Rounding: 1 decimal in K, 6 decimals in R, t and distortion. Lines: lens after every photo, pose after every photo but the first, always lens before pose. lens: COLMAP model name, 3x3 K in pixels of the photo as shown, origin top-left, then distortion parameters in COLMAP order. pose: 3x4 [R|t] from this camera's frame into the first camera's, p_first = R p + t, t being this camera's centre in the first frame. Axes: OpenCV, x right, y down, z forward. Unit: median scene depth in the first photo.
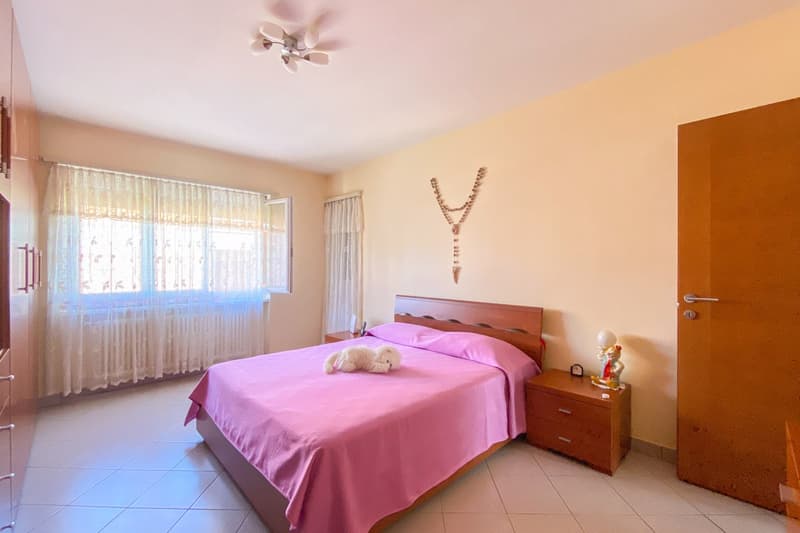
lens RADIAL K [[344.8, 0, 400.3], [0, 344.8, 273.1], [0, 0, 1]] dist [0.041376, -0.012503]
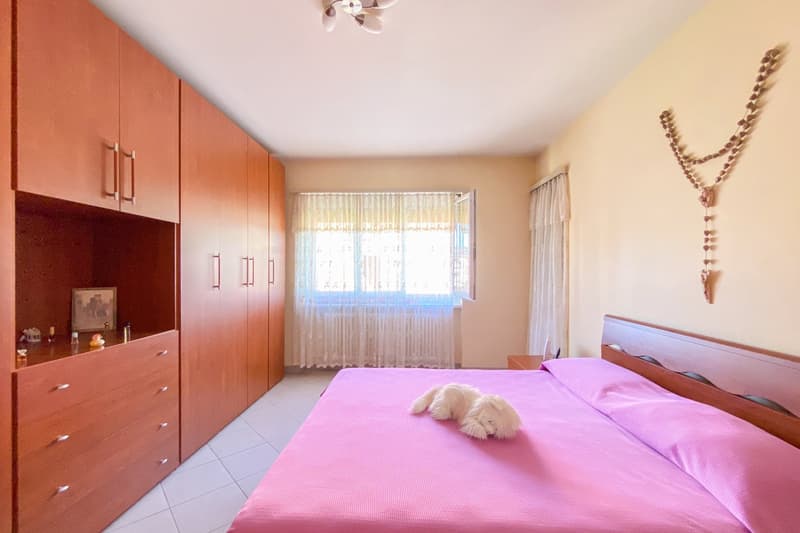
lens RADIAL K [[344.8, 0, 400.3], [0, 344.8, 273.1], [0, 0, 1]] dist [0.041376, -0.012503]
pose [[0.702181, 0.007020, -0.711964, 0.210027], [-0.013725, 0.999899, -0.003678, -0.006654], [0.711866, 0.012354, 0.702206, 0.312457]]
